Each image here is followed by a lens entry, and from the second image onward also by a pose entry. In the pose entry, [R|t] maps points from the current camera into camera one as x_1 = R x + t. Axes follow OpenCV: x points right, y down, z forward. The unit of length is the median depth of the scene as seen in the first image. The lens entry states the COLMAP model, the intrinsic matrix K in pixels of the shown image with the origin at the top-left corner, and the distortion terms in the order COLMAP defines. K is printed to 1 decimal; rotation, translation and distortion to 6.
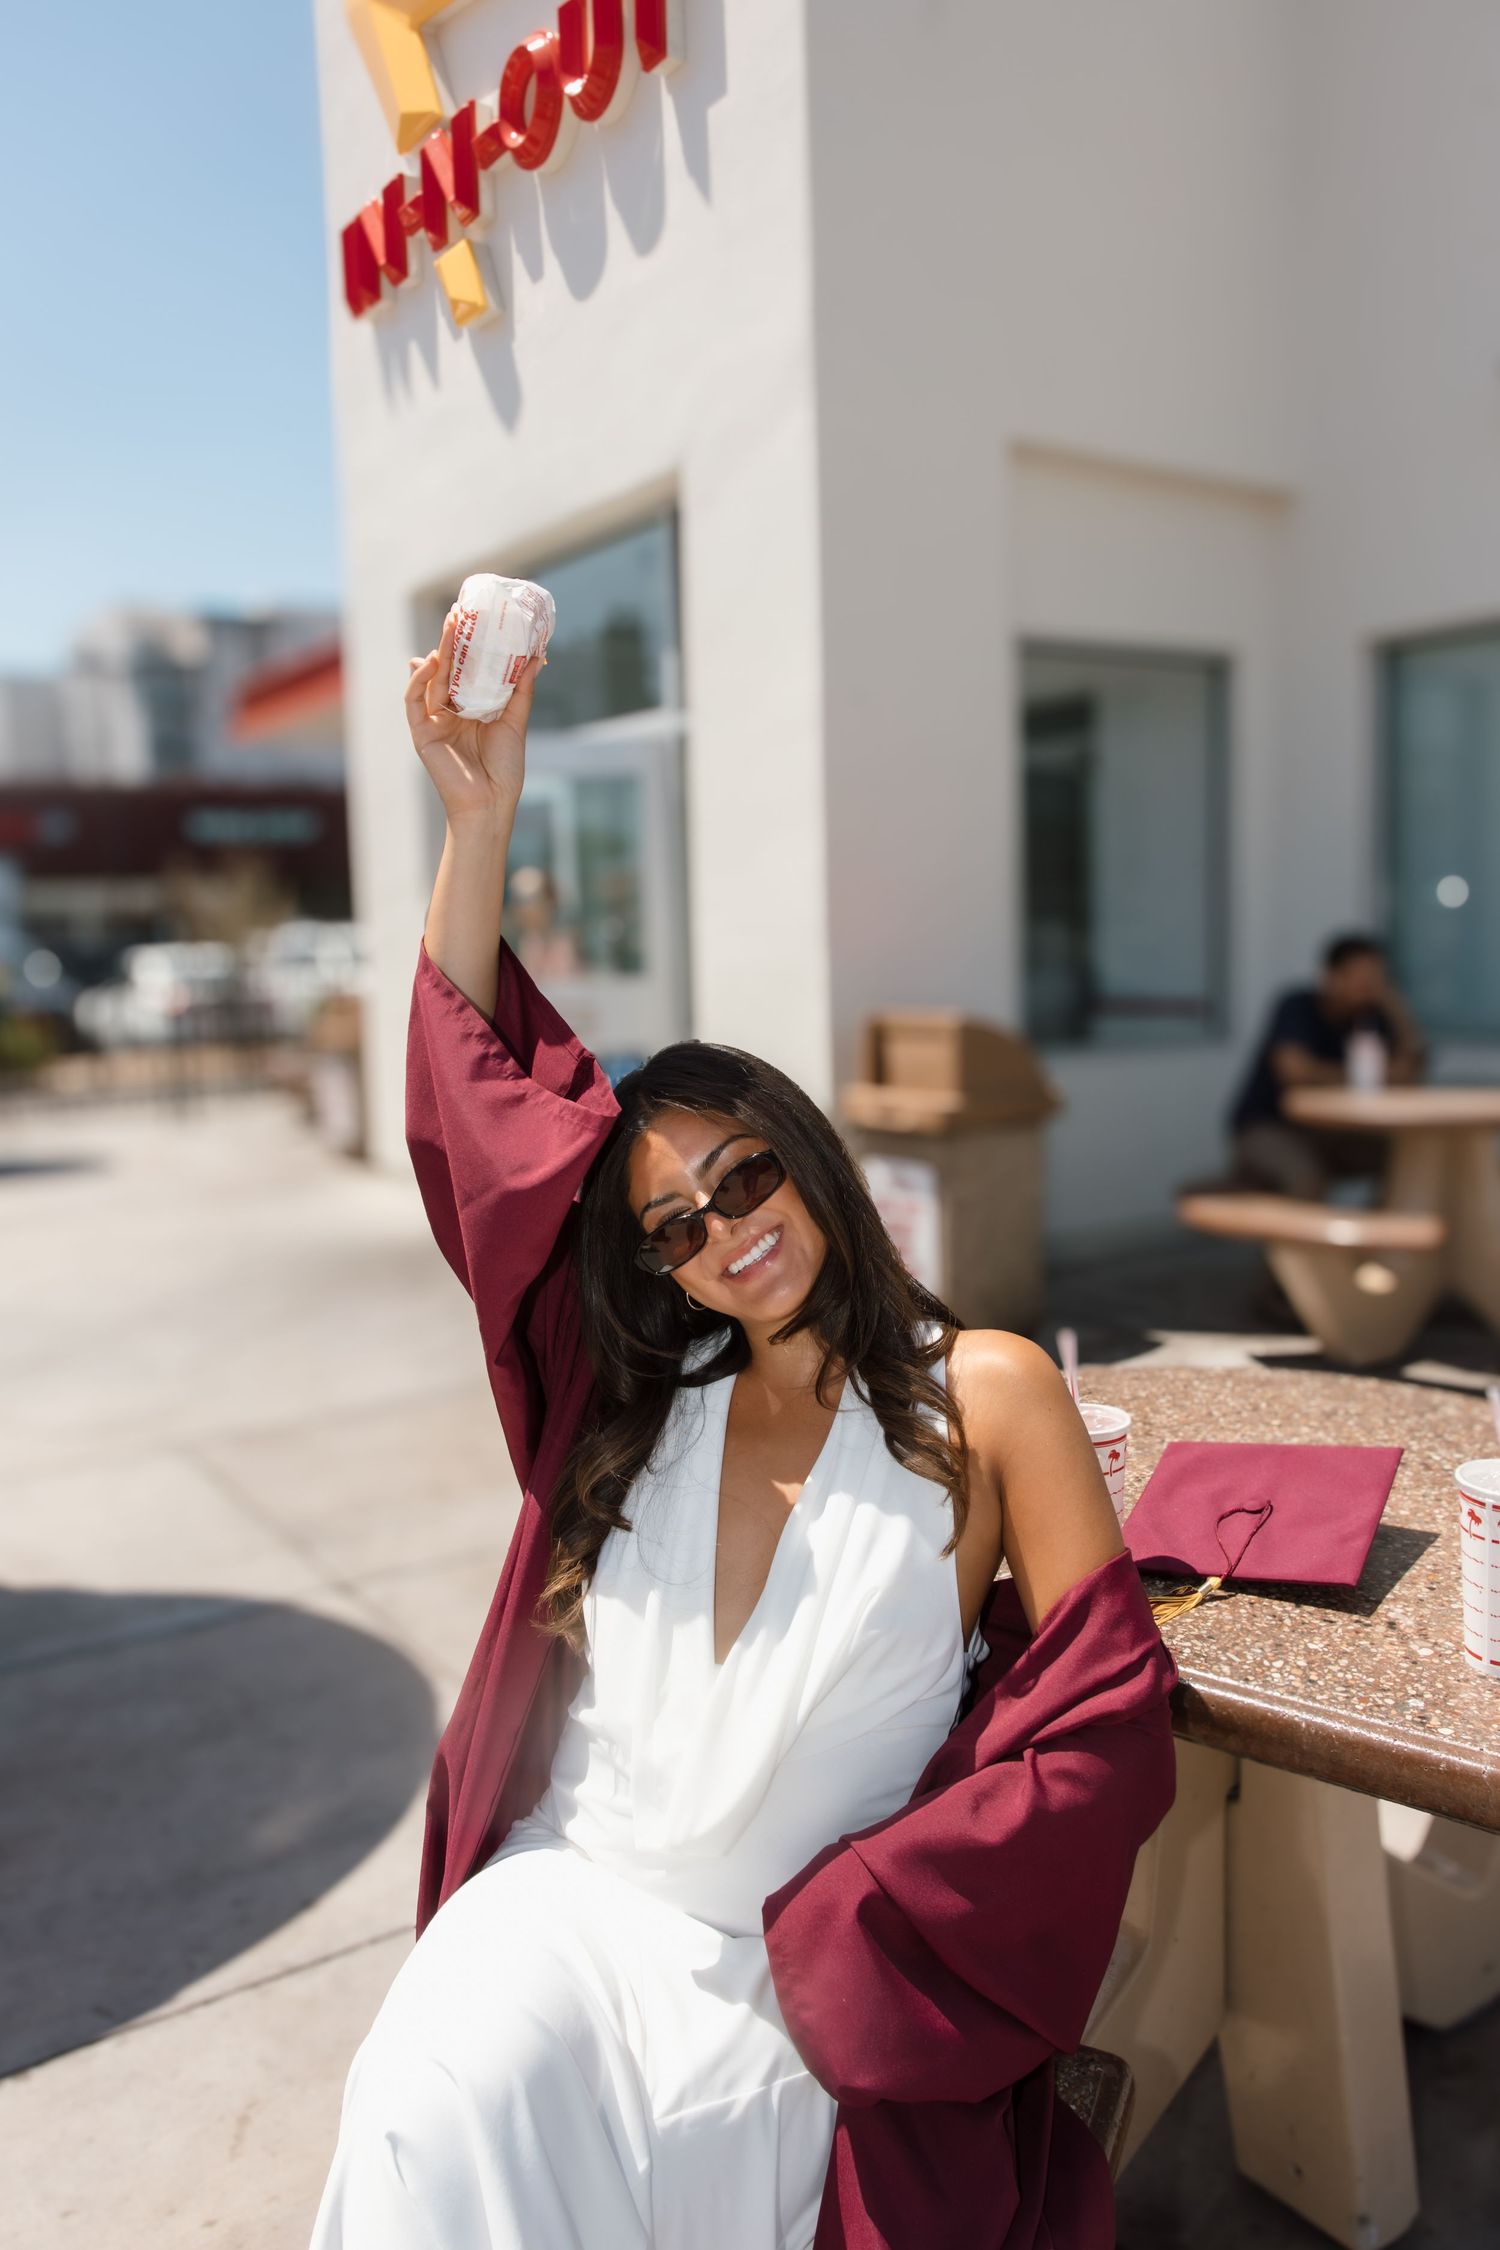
lens RADIAL K [[1823.1, 0, 745.3], [0, 1823.1, 1142.1], [0, 0, 1]] dist [0.003692, 0.033631]
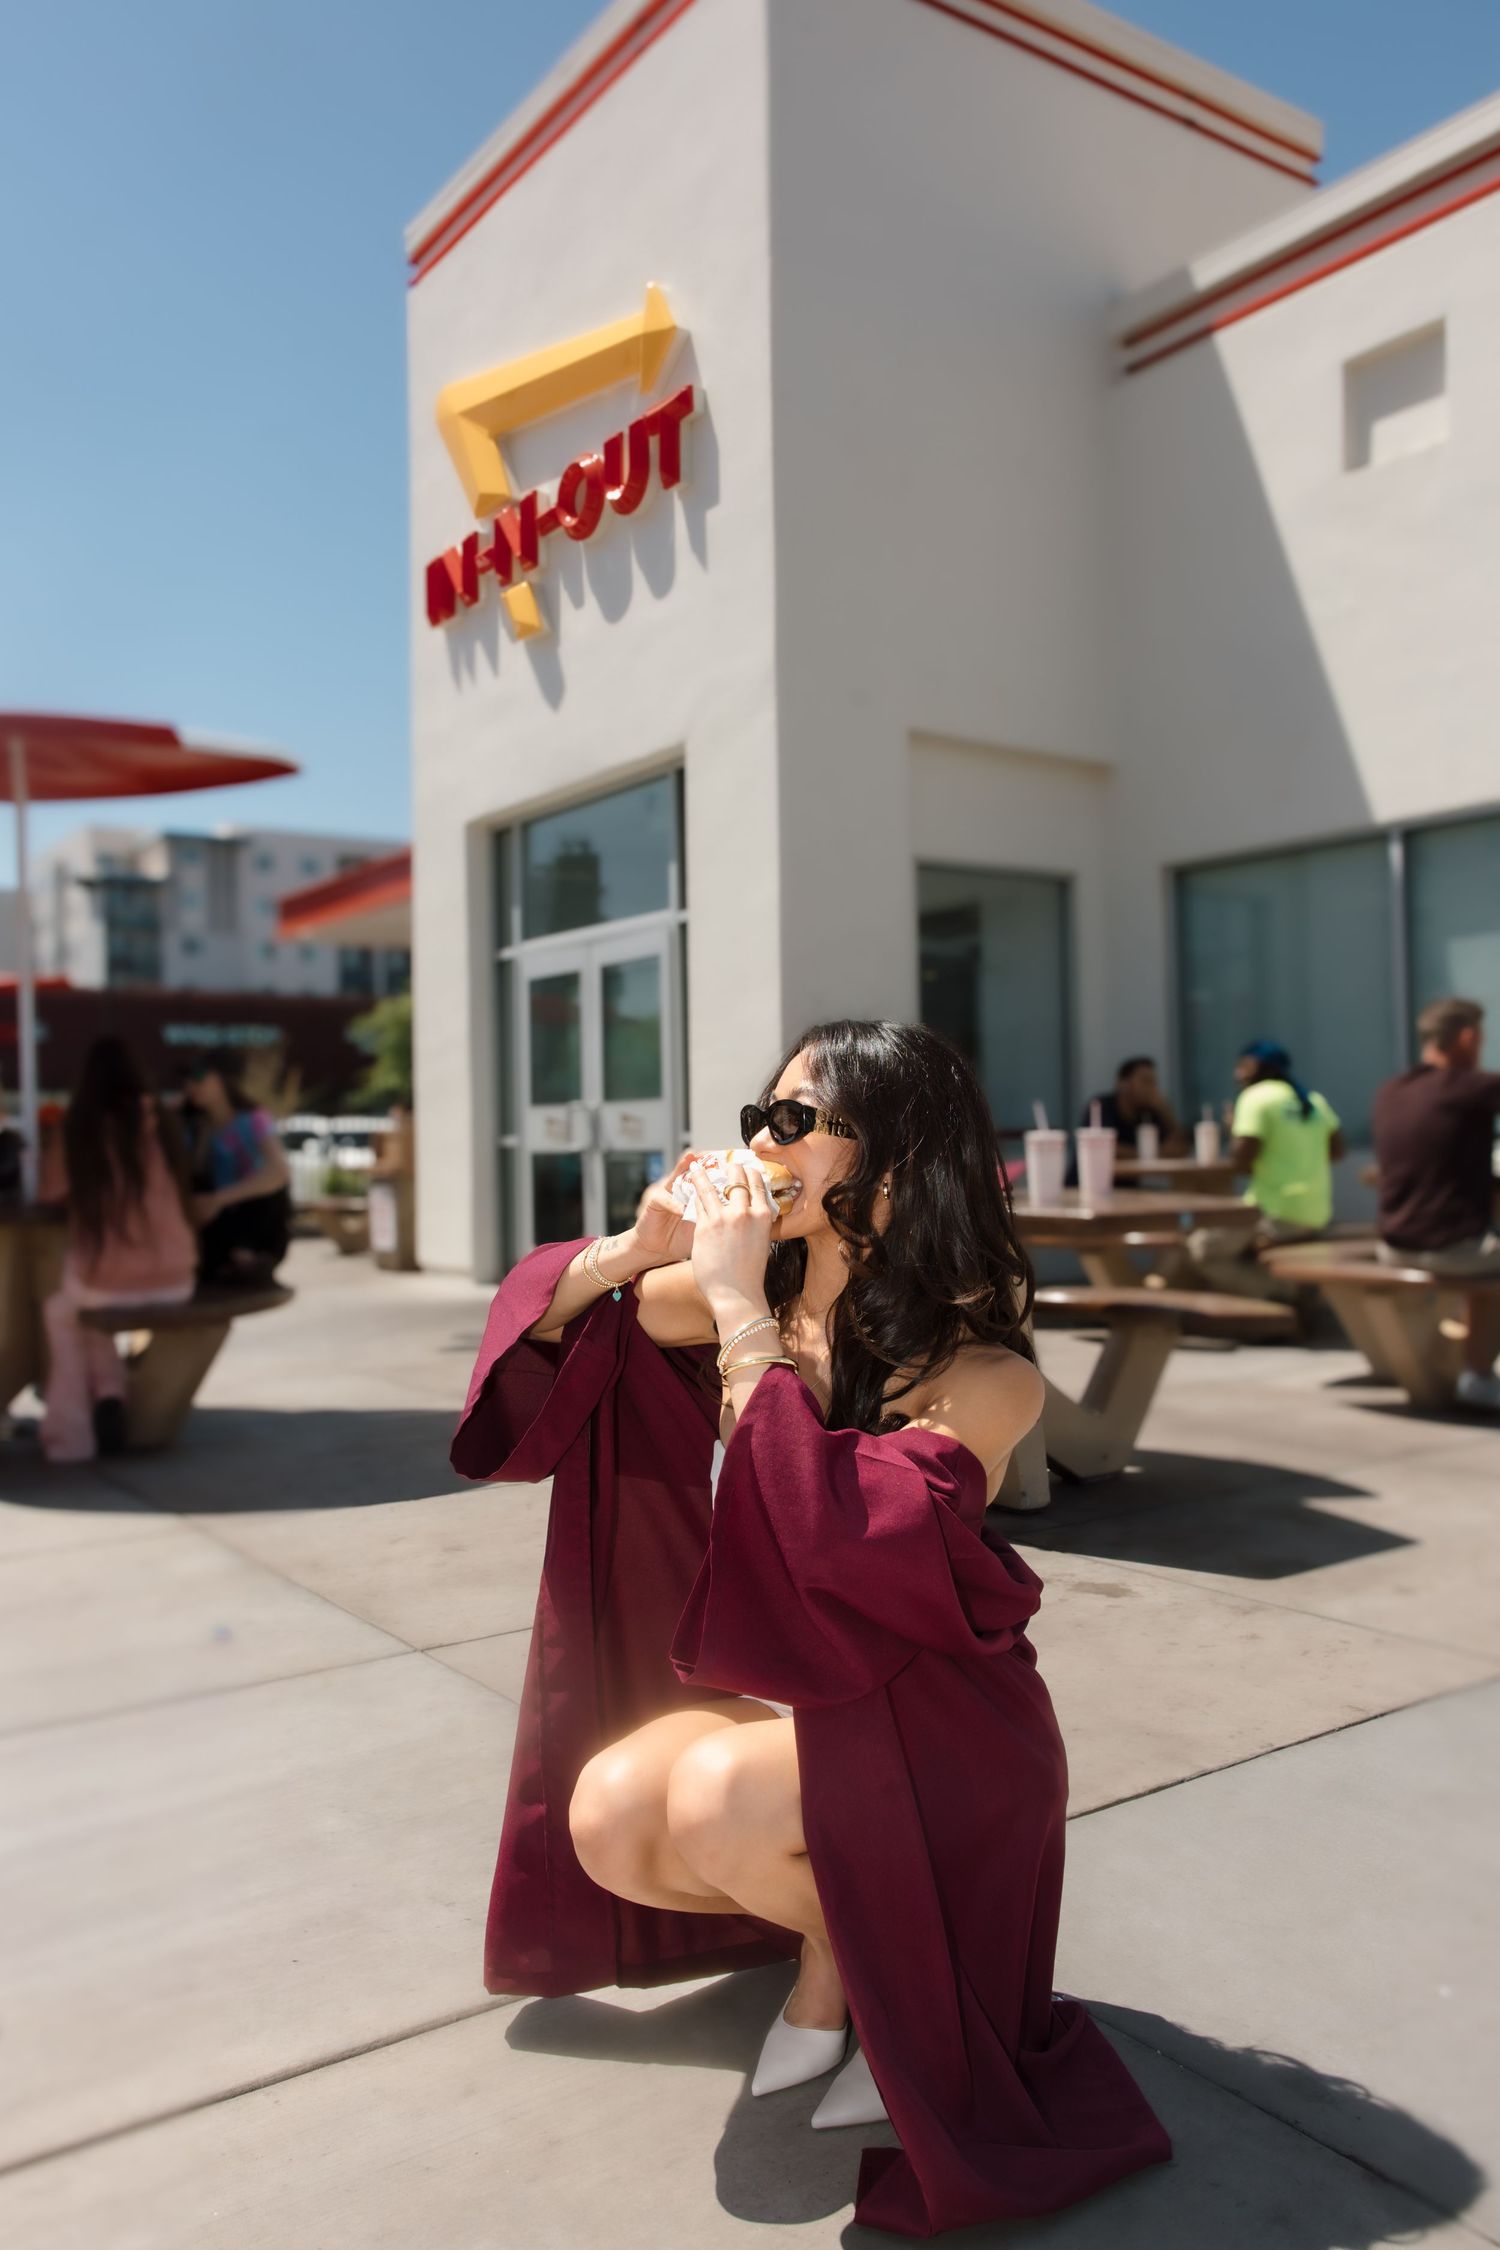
lens RADIAL K [[1664.7, 0, 734.5], [0, 1664.7, 1122.1], [0, 0, 1]] dist [0.014857, -0.002087]
pose [[0.999551, 0.011388, 0.027715, -0.023928], [-0.008063, 0.993069, -0.117253, 0.069306], [-0.028858, 0.116977, 0.992715, -0.230342]]
